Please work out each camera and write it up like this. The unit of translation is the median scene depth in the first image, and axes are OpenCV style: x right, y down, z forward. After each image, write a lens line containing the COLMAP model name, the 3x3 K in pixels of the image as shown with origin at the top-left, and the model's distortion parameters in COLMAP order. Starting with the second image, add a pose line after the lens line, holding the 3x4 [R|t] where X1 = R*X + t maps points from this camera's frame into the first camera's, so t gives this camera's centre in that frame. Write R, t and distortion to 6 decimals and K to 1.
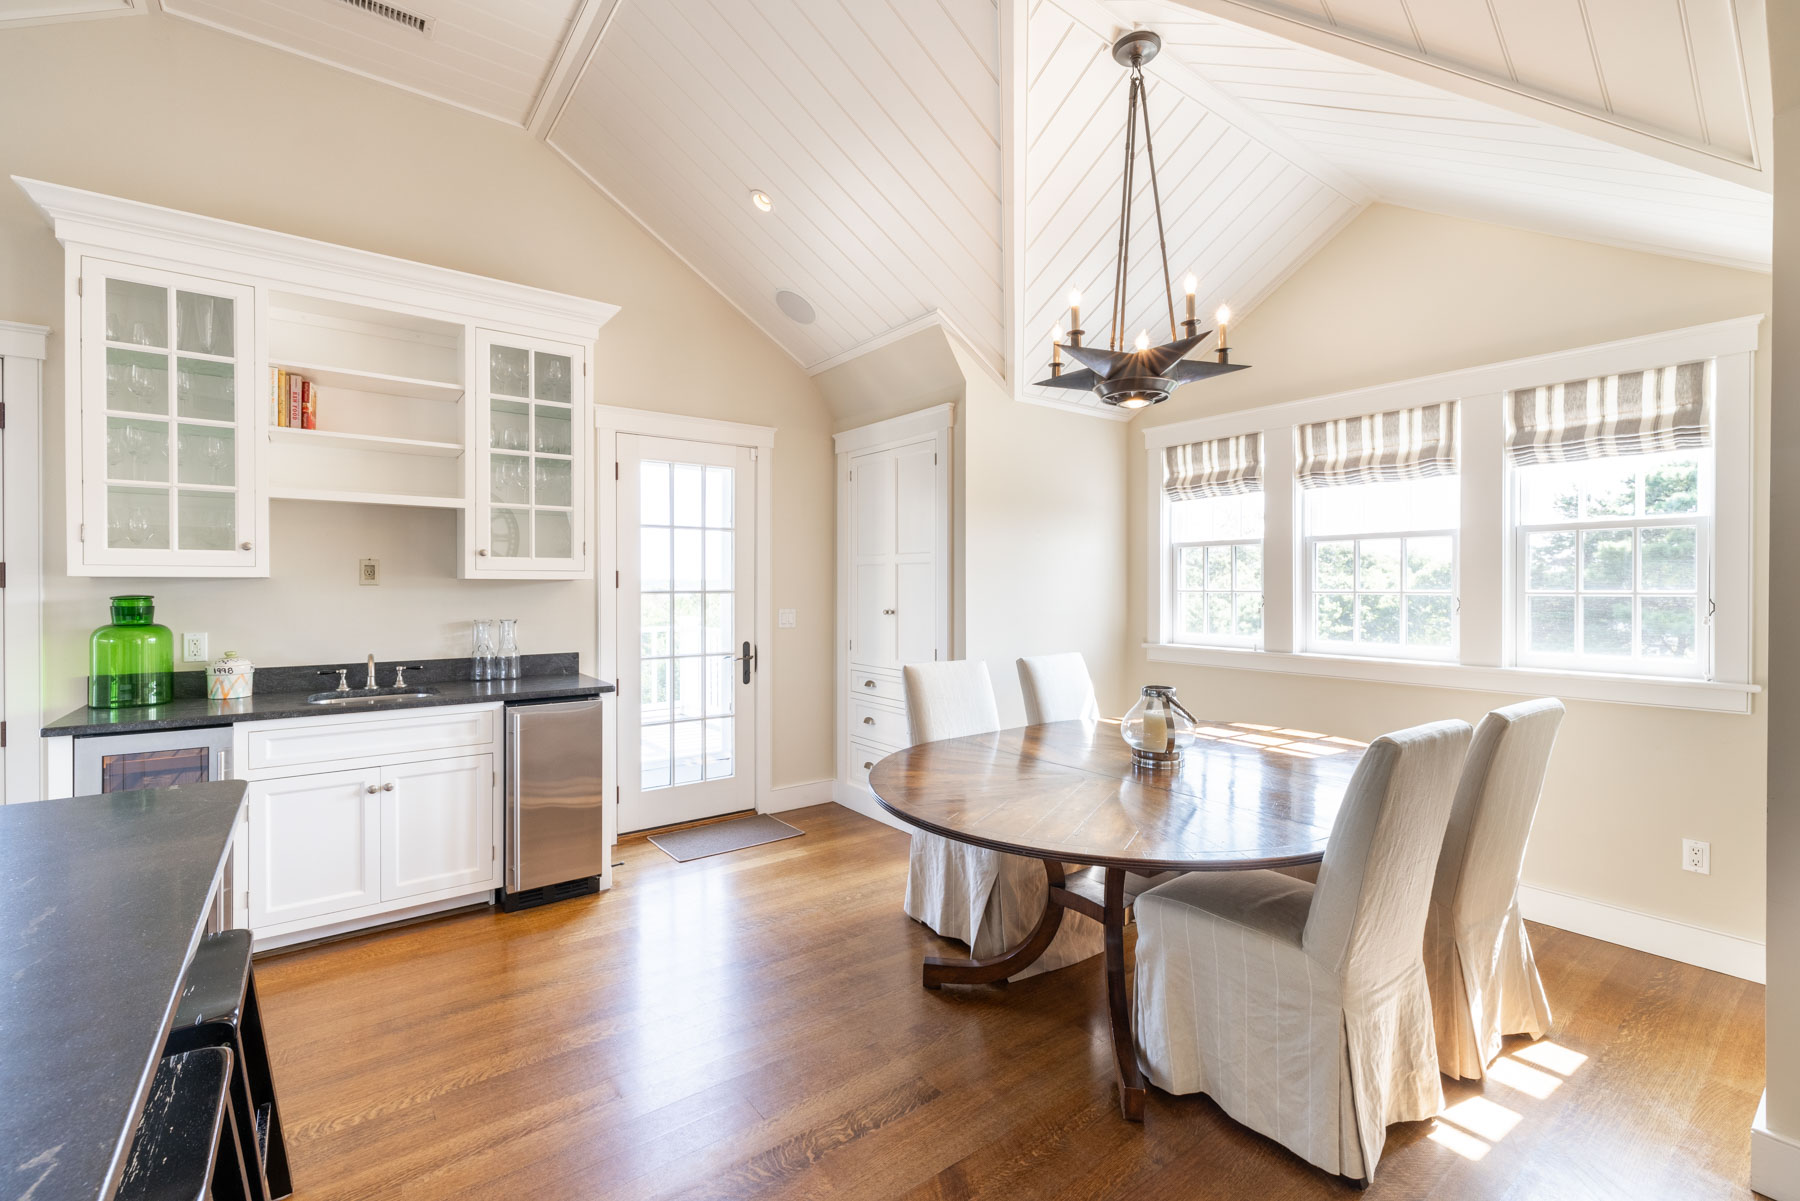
lens RADIAL K [[762.0, 0, 900.0], [0, 762.0, 600.5], [0, 0, 1]] dist [-0.000957, -0.000019]
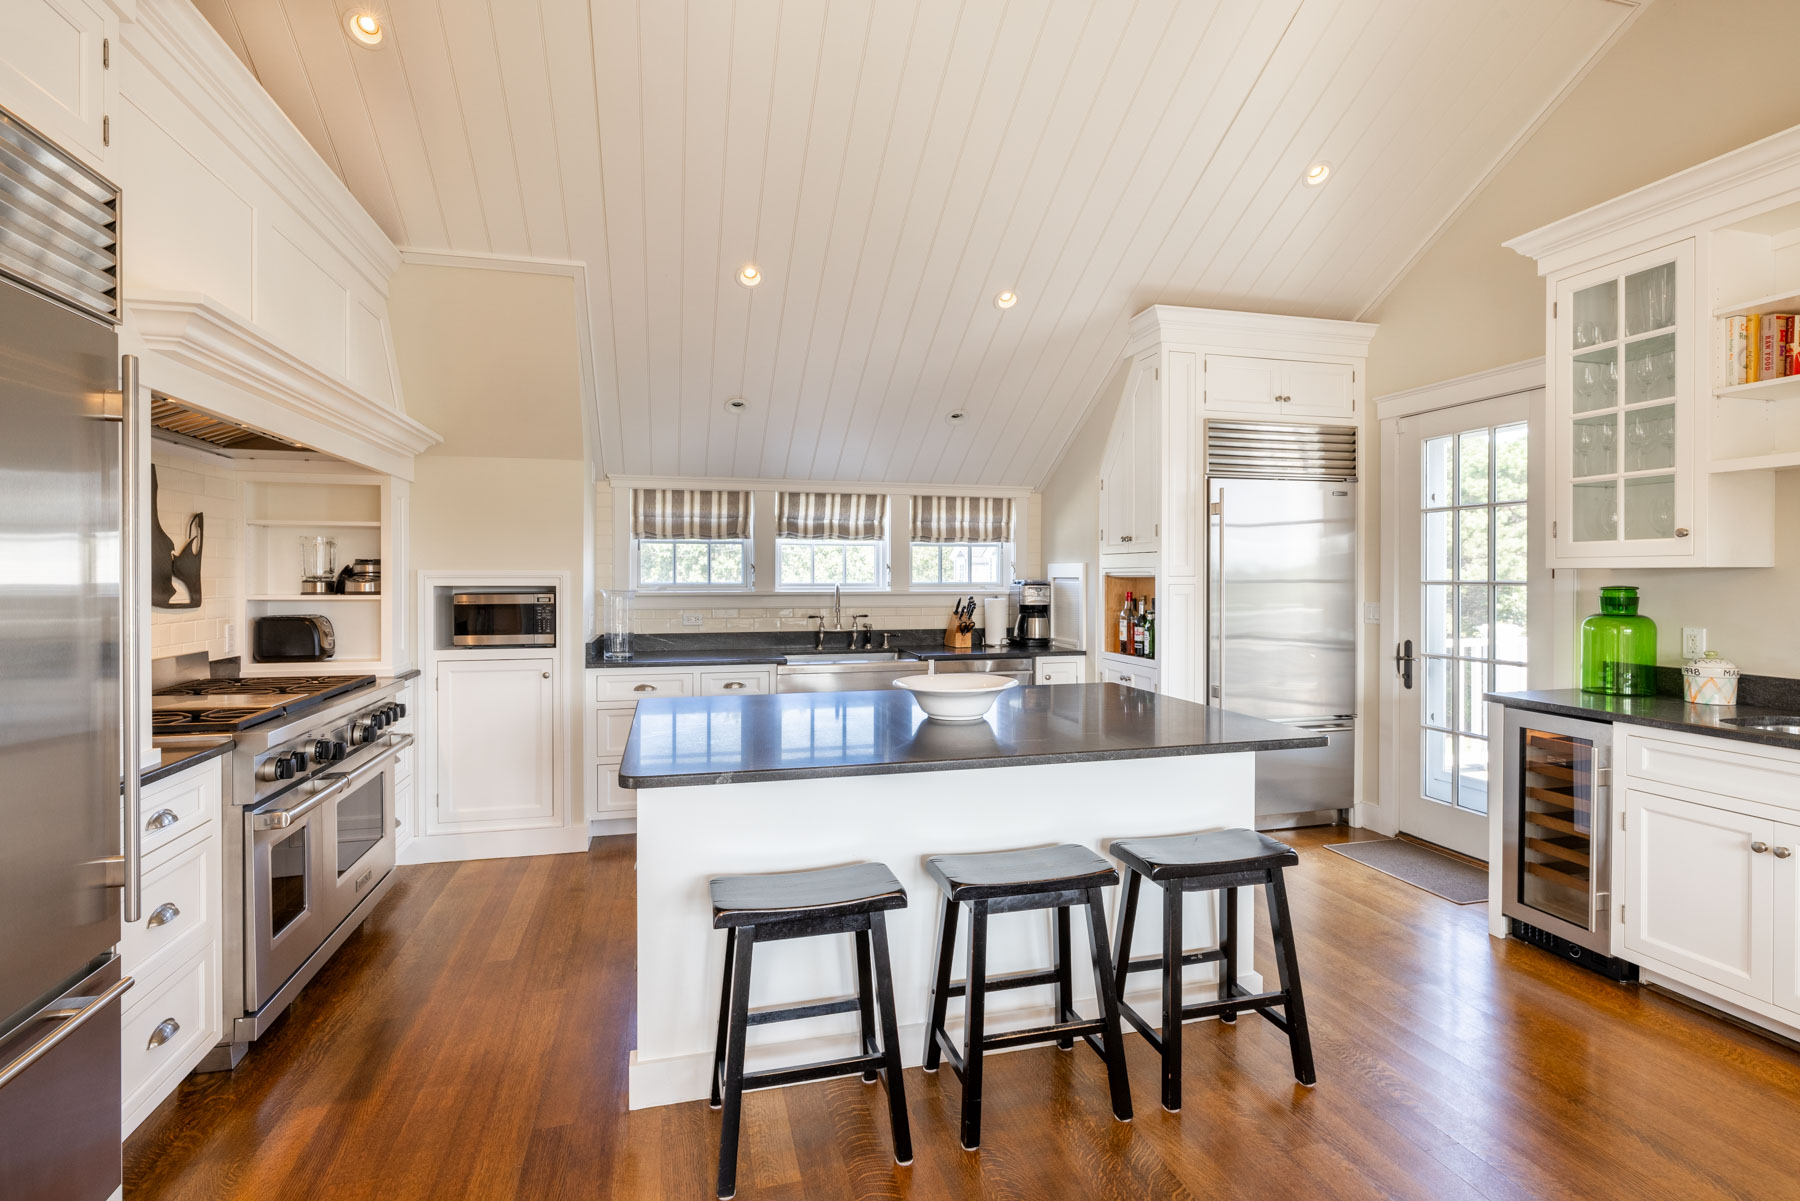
lens RADIAL K [[872.2, 0, 899.3], [0, 872.2, 584.0], [0, 0, 1]] dist [-0.000042, 0.000005]
pose [[-0.377887, 0.014190, -0.925743, 0.439202], [-0.005993, 0.999824, 0.017772, -0.024326], [0.925832, 0.012264, -0.377736, 0.545468]]
